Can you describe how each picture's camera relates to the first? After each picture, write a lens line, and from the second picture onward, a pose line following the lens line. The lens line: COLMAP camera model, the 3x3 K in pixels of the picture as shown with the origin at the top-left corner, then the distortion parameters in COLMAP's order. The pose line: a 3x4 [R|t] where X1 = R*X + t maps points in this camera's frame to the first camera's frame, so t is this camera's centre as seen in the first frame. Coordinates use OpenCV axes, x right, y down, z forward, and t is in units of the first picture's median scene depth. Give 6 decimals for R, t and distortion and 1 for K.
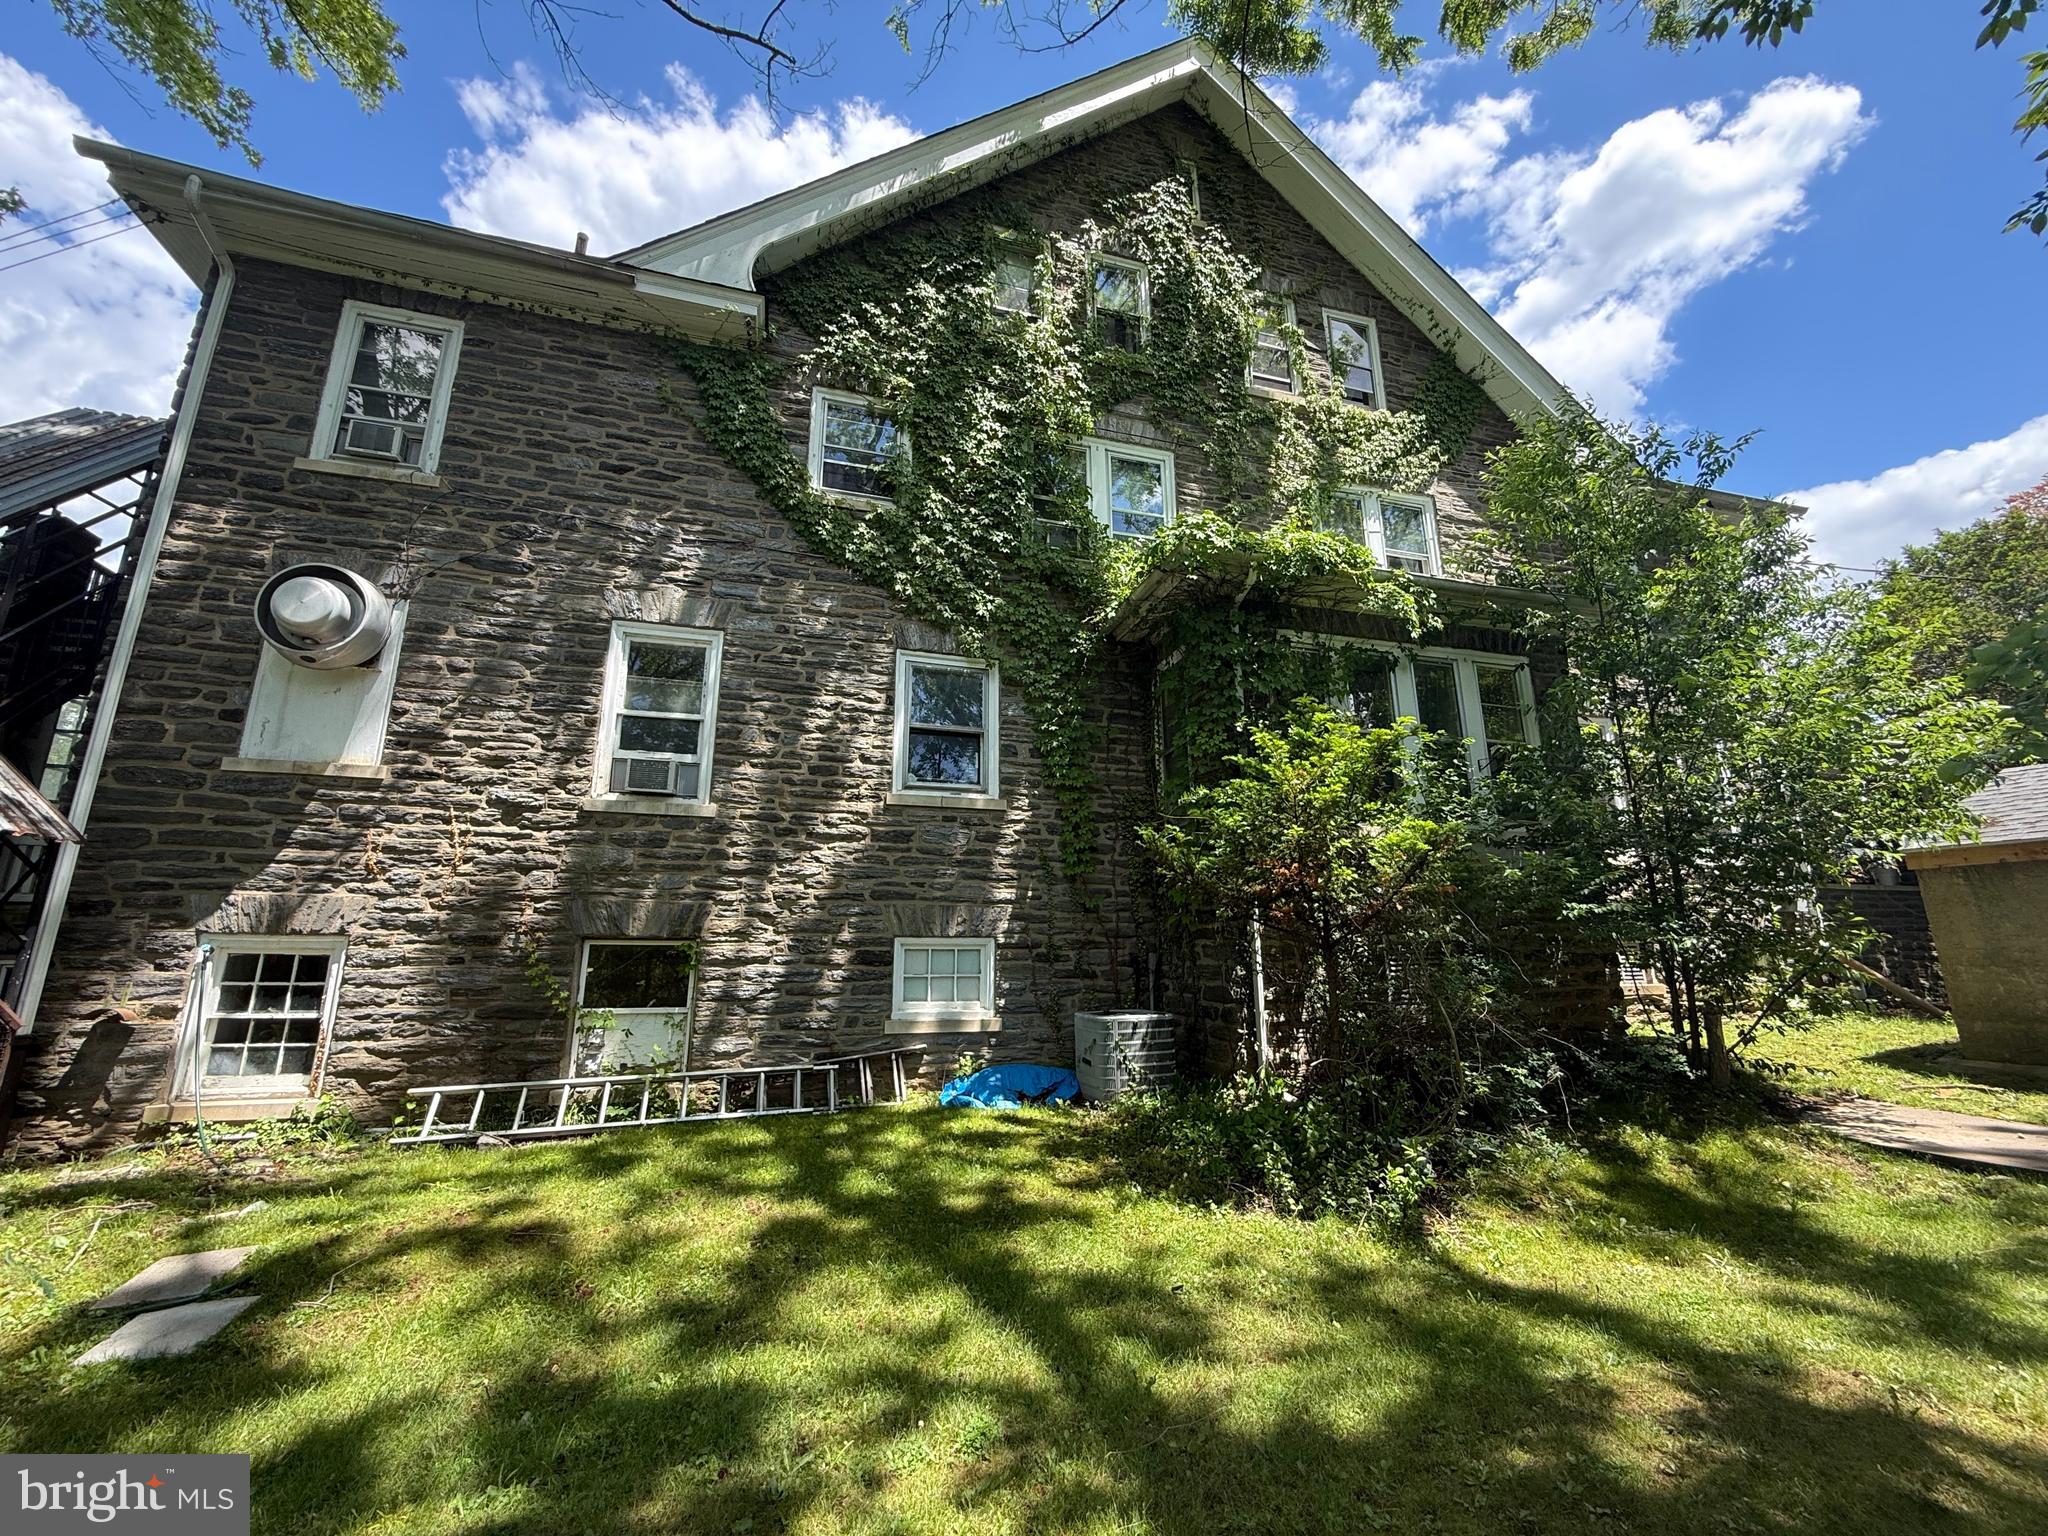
lens RADIAL K [[810.6, 0, 1014.6], [0, 810.6, 767.8], [0, 0, 1]] dist [0.000393, -0.000093]
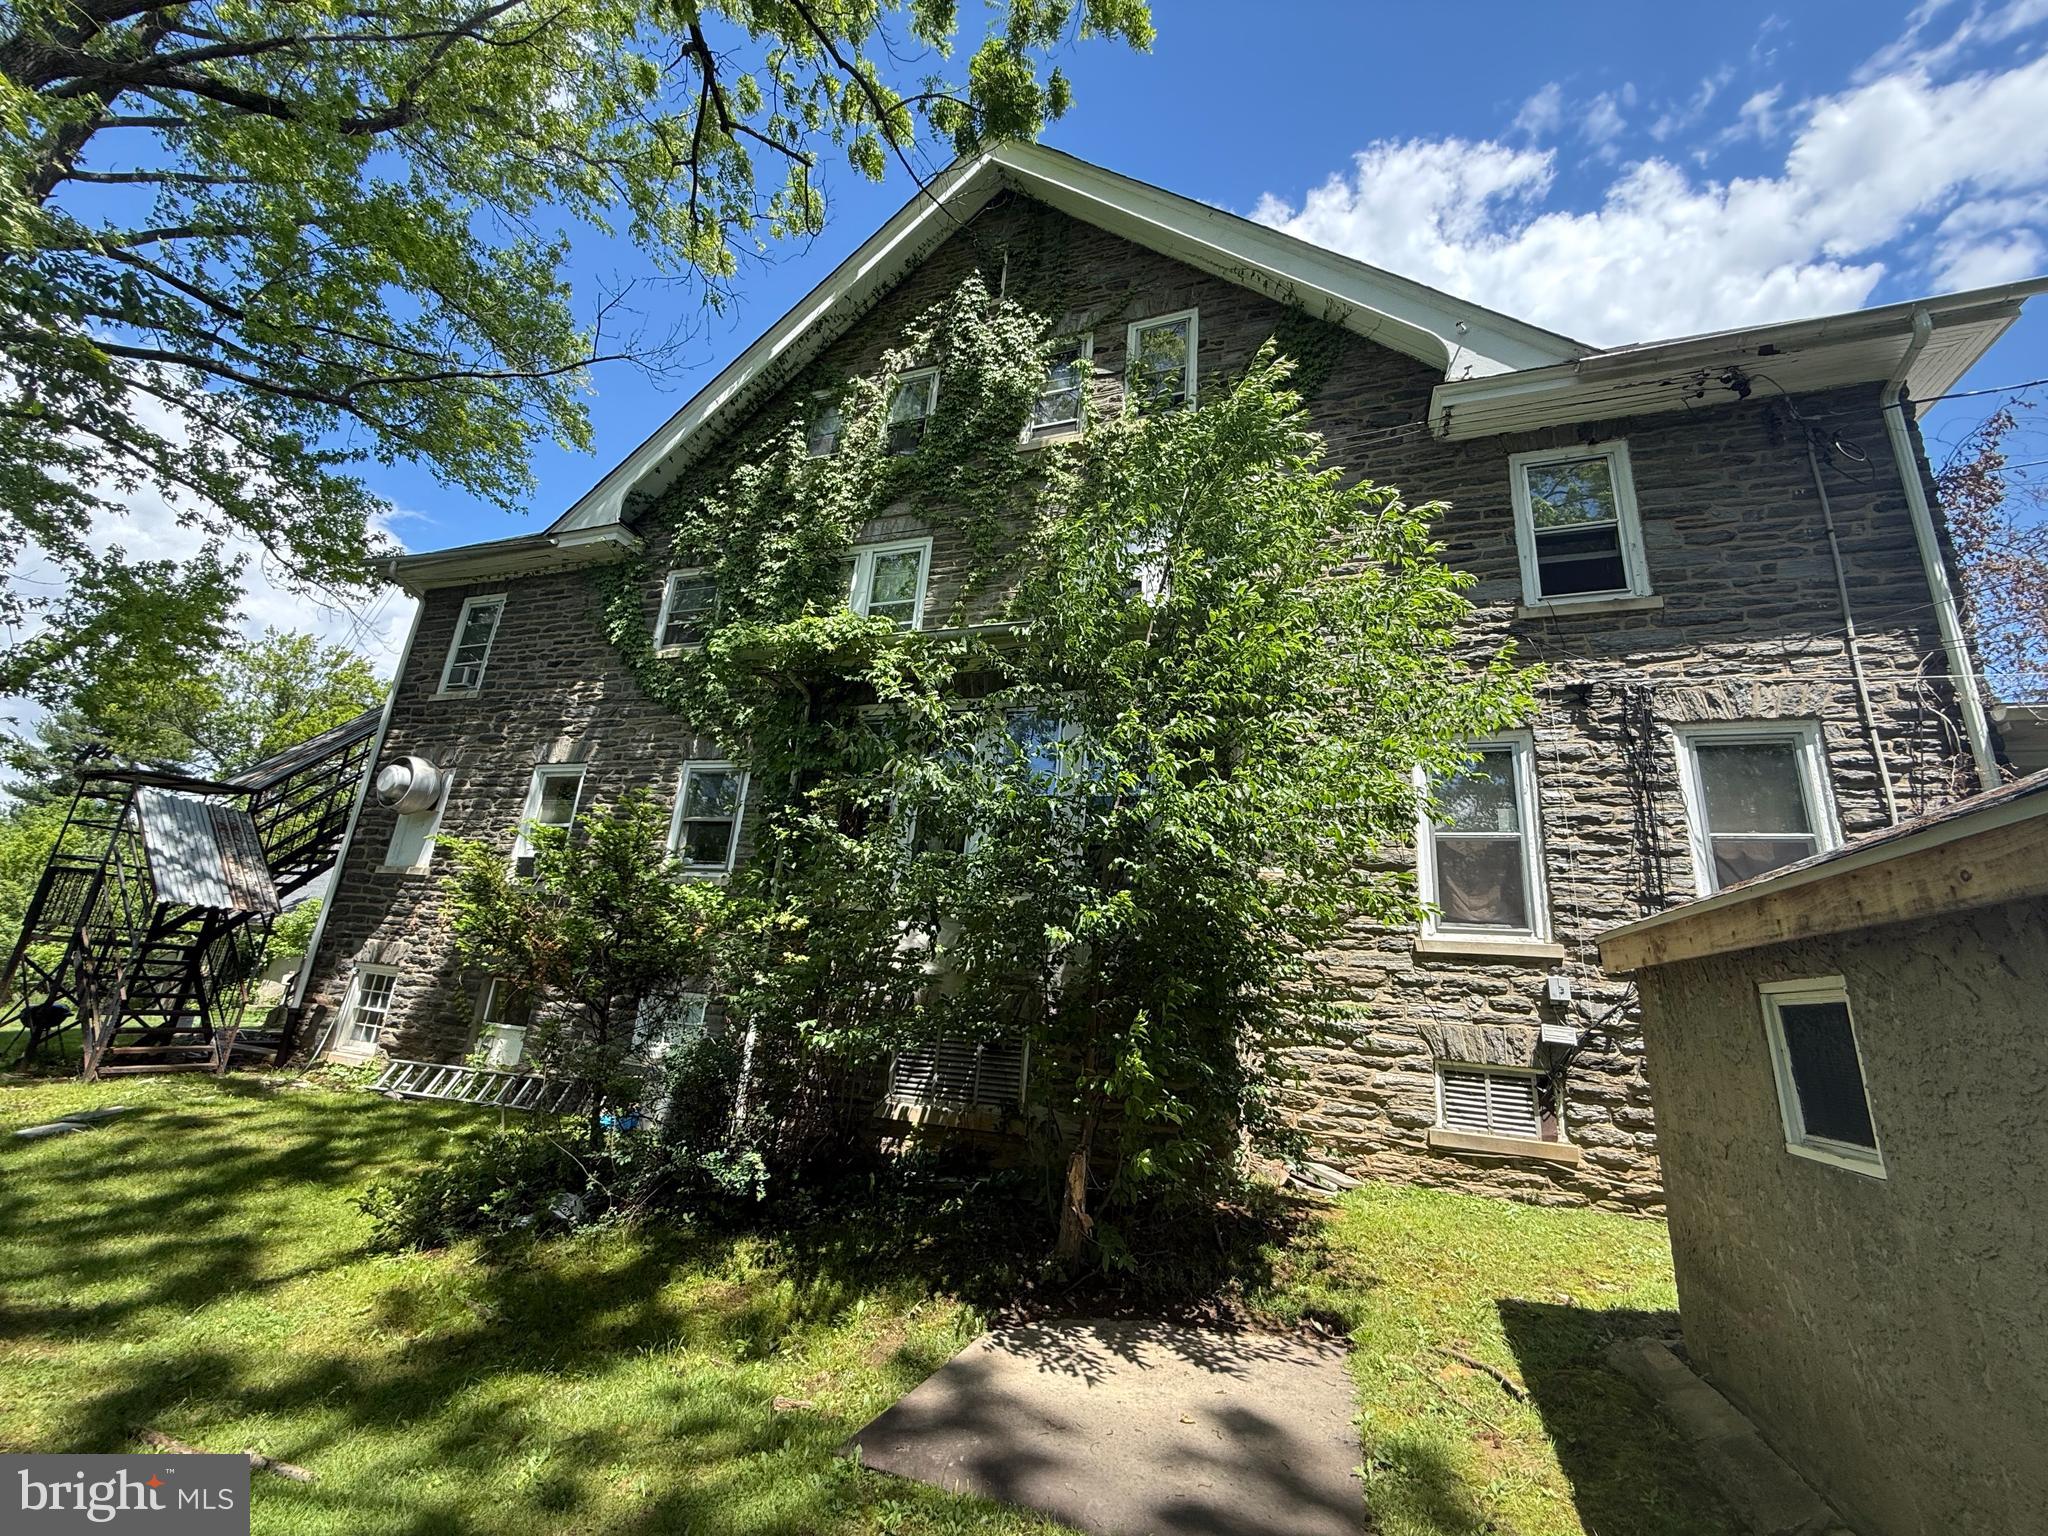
lens RADIAL K [[810.6, 0, 1014.6], [0, 810.6, 767.8], [0, 0, 1]] dist [0.000393, -0.000093]
pose [[0.806496, -0.099725, -0.582769, 1.253964], [0.055968, 0.994123, -0.092662, 0.016640], [0.588585, 0.042115, 0.807338, 0.335782]]
